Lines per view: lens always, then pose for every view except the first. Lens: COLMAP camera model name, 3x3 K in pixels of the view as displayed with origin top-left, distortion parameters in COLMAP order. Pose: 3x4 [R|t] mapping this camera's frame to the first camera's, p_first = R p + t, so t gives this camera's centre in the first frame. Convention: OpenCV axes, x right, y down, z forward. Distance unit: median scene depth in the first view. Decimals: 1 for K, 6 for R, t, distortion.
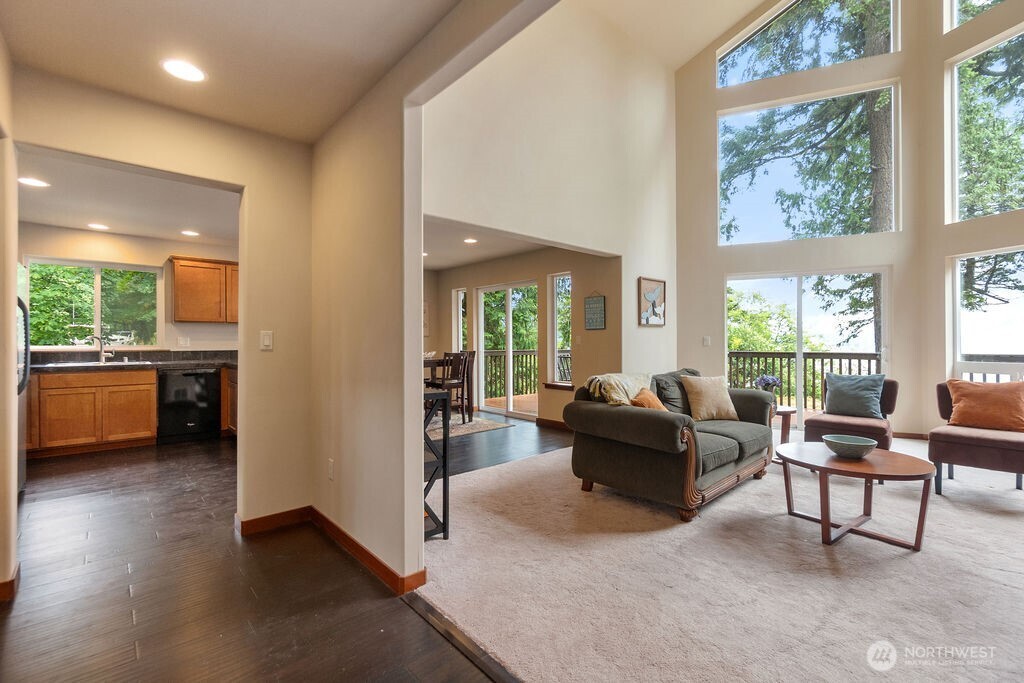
lens RADIAL K [[443.0, 0, 511.3], [0, 443.0, 347.4], [0, 0, 1]] dist [-0.009786, 0.001652]
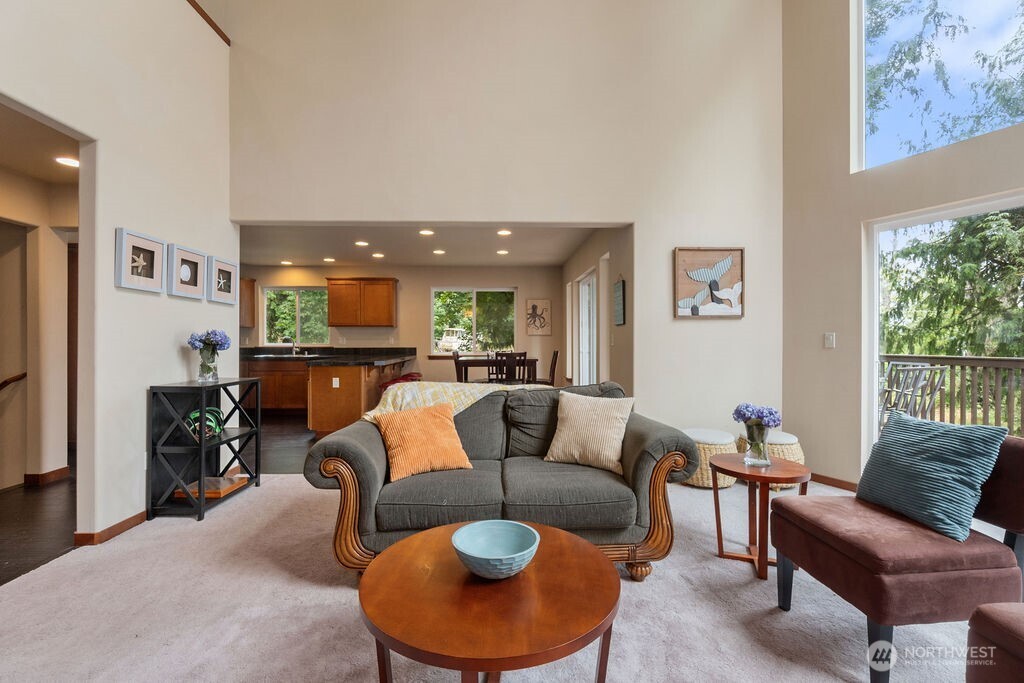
lens RADIAL K [[443.0, 0, 512.1], [0, 443.0, 344.7], [0, 0, 1]] dist [-0.009786, 0.001652]
pose [[0.768849, 0.006296, -0.639399, 0.587809], [-0.008292, 0.999966, -0.000124, -0.005884], [0.639376, 0.005397, 0.768875, 0.333749]]
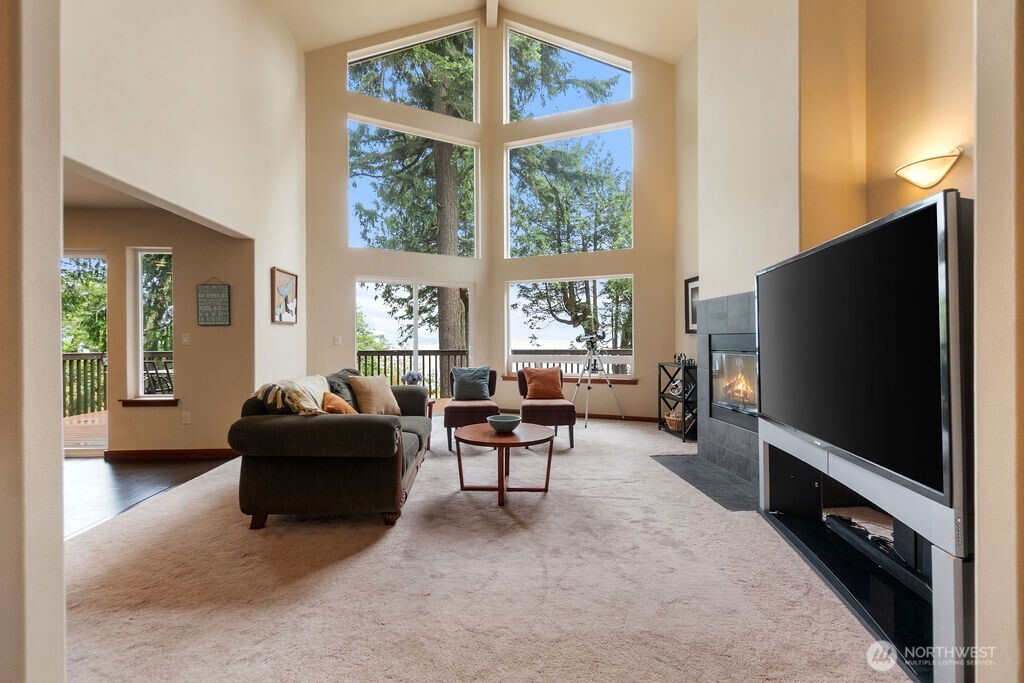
lens RADIAL K [[443.0, 0, 508.6], [0, 443.0, 343.3], [0, 0, 1]] dist [-0.009786, 0.001652]
pose [[0.616326, -0.001549, 0.787489, -0.120174], [0.009058, 0.999946, -0.005122, 0.000567], [-0.787439, 0.010290, 0.616307, 0.108776]]
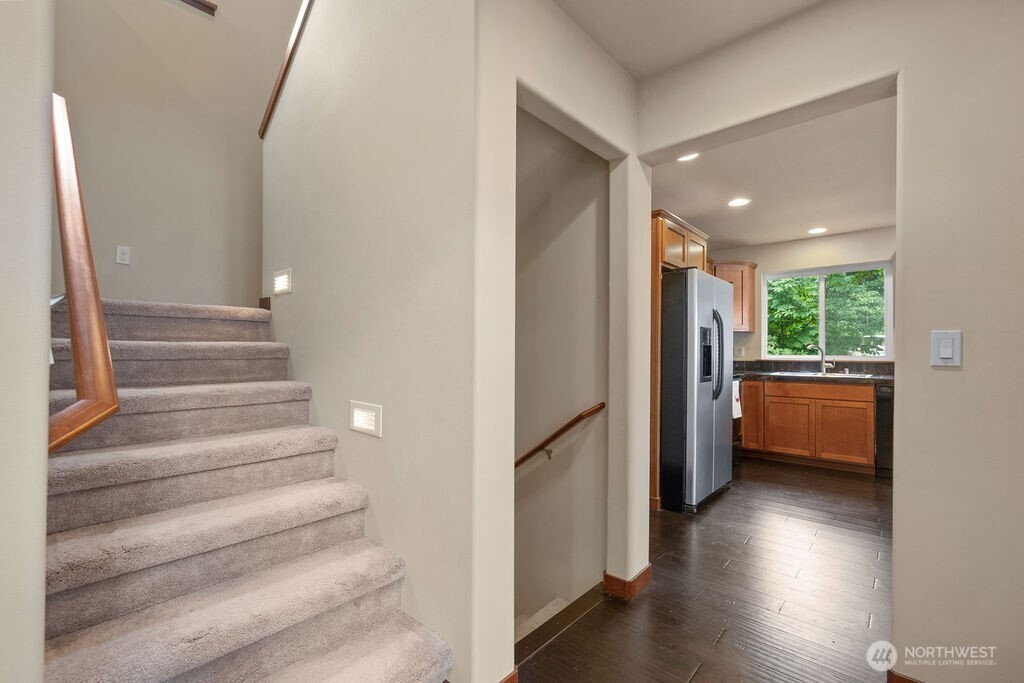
lens RADIAL K [[443.0, 0, 514.9], [0, 443.0, 345.9], [0, 0, 1]] dist [-0.009786, 0.001652]
pose [[0.104538, -0.012465, -0.994443, -0.053388], [-0.013109, 0.999817, -0.013911, -0.002341], [0.994435, 0.014490, 0.104355, 0.241944]]
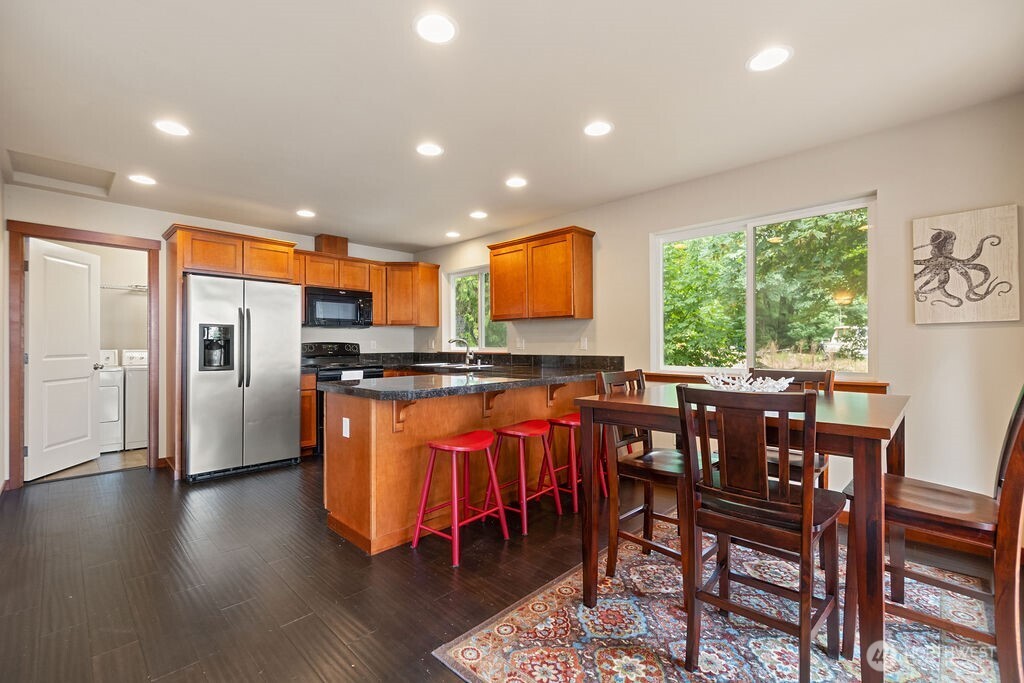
lens RADIAL K [[443.0, 0, 513.0], [0, 443.0, 342.7], [0, 0, 1]] dist [-0.009786, 0.001652]
pose [[0.064895, -0.003329, -0.997887, 0.123709], [-0.008921, 0.999953, -0.003916, -0.013119], [0.997852, 0.009157, 0.064862, 1.054247]]
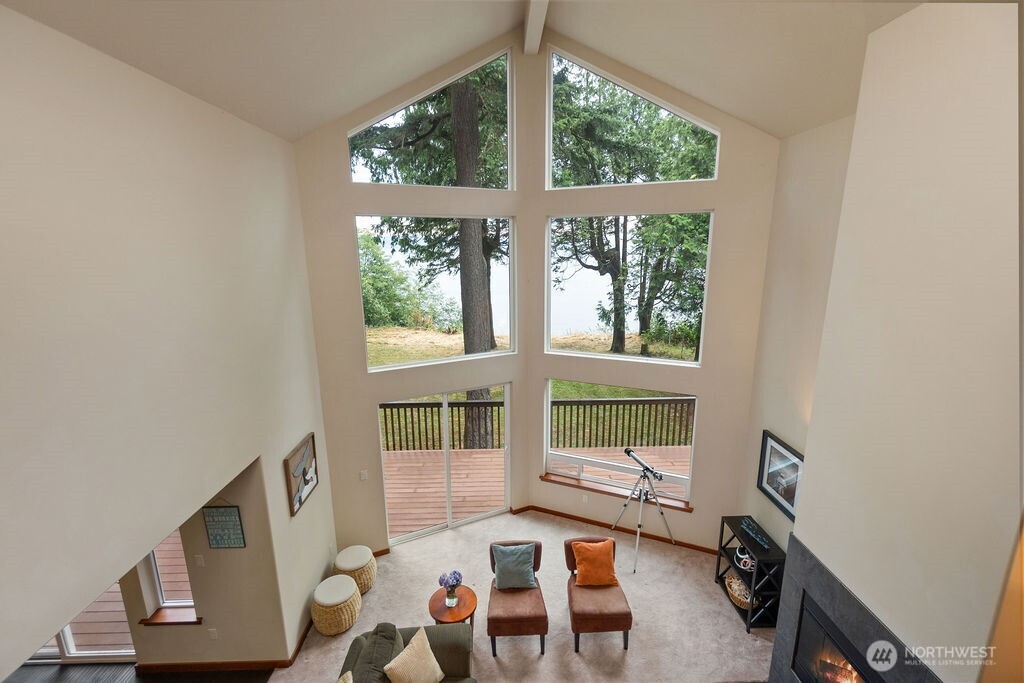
lens RADIAL K [[443.0, 0, 508.3], [0, 443.0, 336.9], [0, 0, 1]] dist [-0.009786, 0.001652]
pose [[0.647742, -0.160191, 0.744829, 0.010861], [0.012074, 0.979681, 0.200200, -0.556279], [-0.761764, -0.120684, 0.636514, 0.285076]]
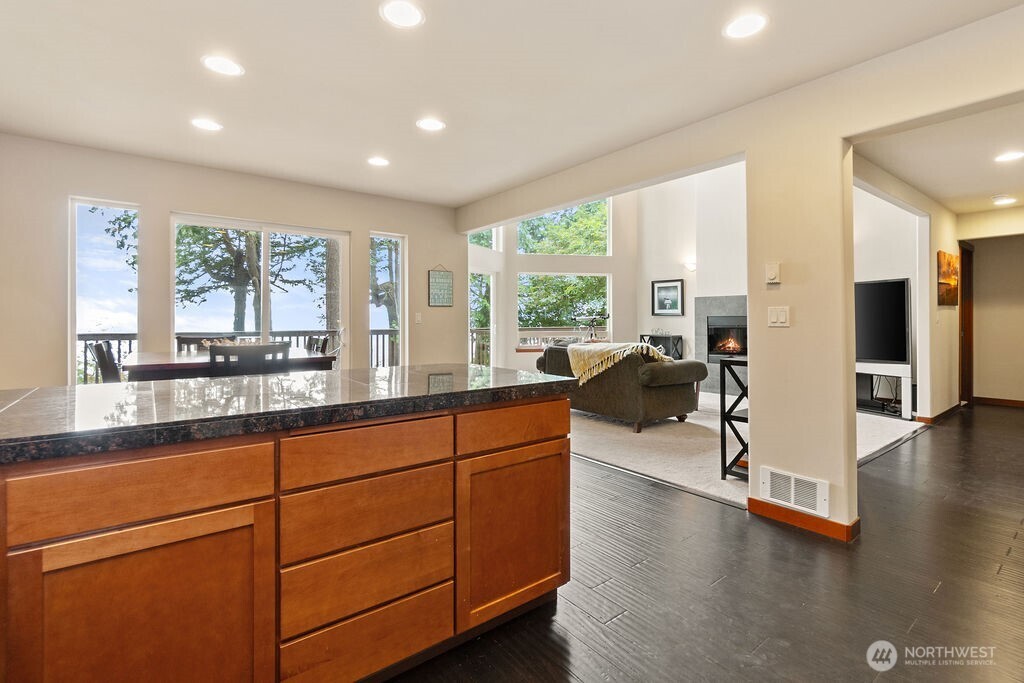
lens RADIAL K [[479.4, 0, 494.1], [0, 479.4, 323.1], [0, 0, 1]] dist [-0.015912, -0.000101]
pose [[0.098377, -0.002131, 0.995147, -0.873875], [0.013738, 0.999905, 0.000783, -0.006138], [-0.995054, 0.013594, 0.098397, 0.876253]]
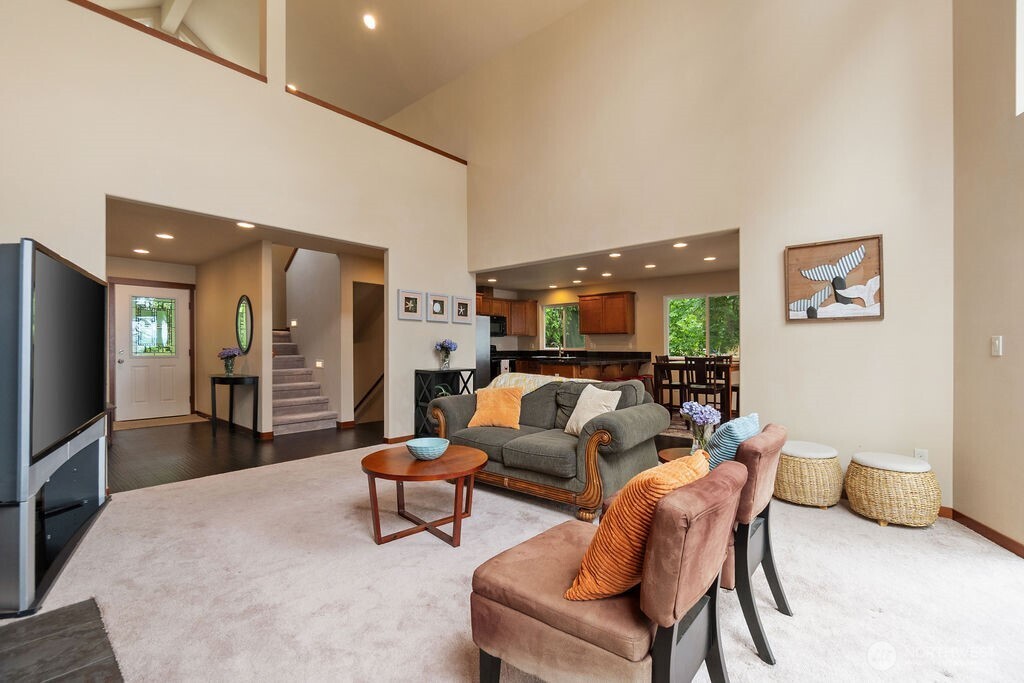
lens RADIAL K [[443.0, 0, 515.8], [0, 443.0, 353.8], [0, 0, 1]] dist [-0.009786, 0.001652]
pose [[0.127714, 0.019002, -0.991629, 0.966571], [-0.013253, 0.999760, 0.017451, -0.009555], [0.991722, 0.010914, 0.127935, 0.573349]]
